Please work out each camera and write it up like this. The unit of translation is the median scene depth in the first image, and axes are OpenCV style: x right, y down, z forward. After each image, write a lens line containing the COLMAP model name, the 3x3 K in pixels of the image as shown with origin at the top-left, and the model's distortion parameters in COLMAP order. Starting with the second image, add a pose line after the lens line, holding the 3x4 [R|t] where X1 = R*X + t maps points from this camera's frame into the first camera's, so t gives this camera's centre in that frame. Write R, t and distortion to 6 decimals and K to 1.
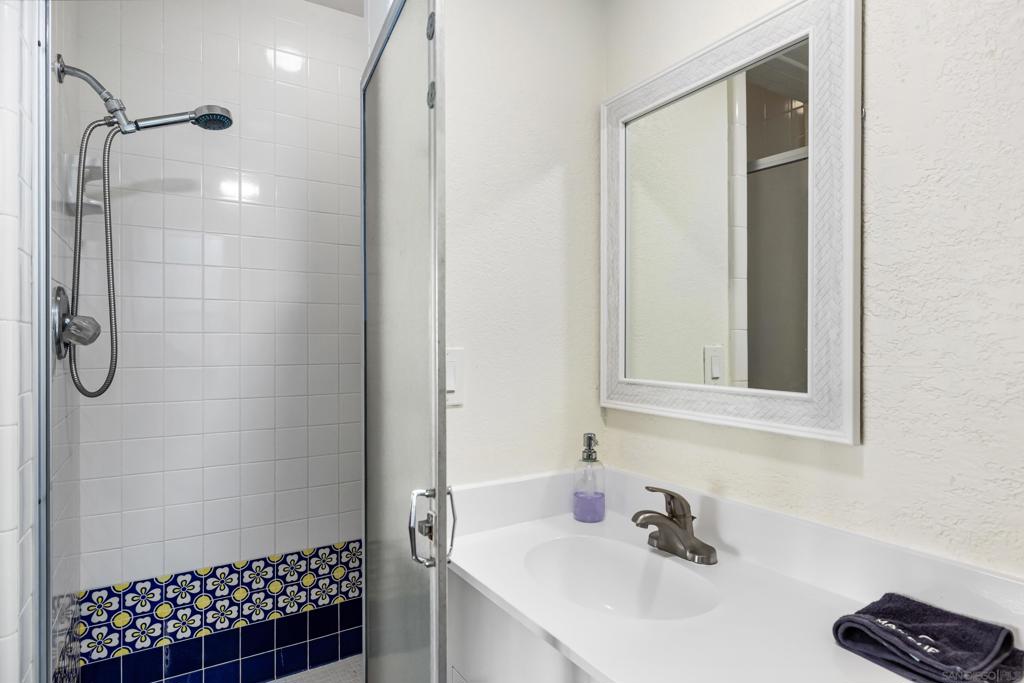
lens RADIAL K [[569.8, 0, 513.1], [0, 569.8, 340.1], [0, 0, 1]] dist [0.000657, 0.000008]
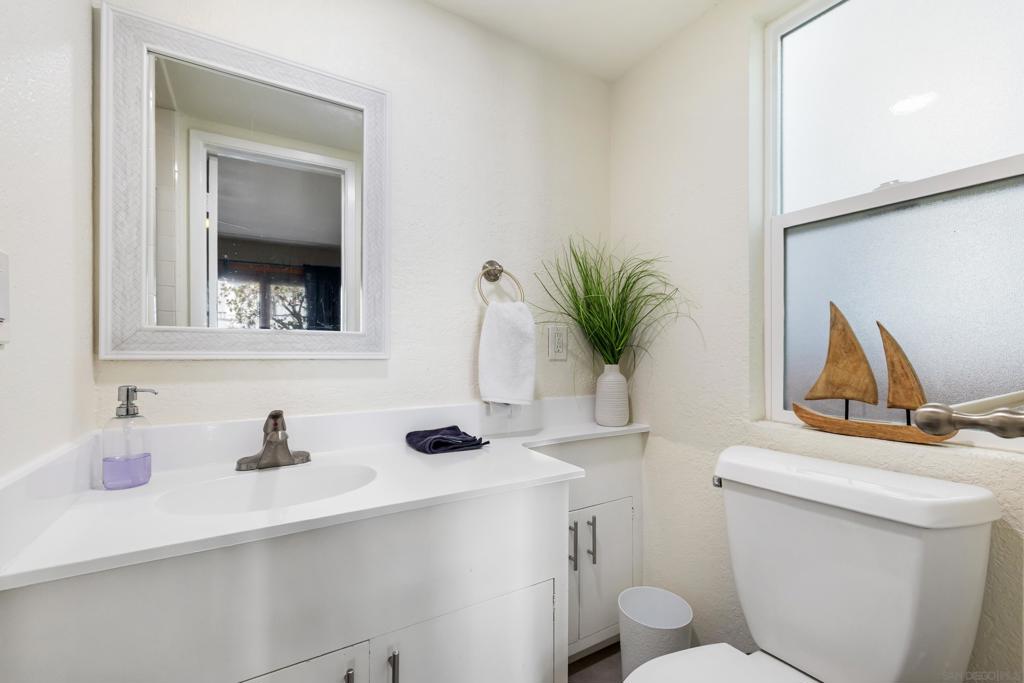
lens RADIAL K [[428.8, 0, 511.3], [0, 428.8, 350.5], [0, 0, 1]] dist [0.000841, 0.000069]
pose [[0.021616, 0.006709, 0.999744, -0.504027], [-0.001742, 0.999976, -0.006673, 0.114621], [-0.999765, -0.001598, 0.021628, 0.406850]]
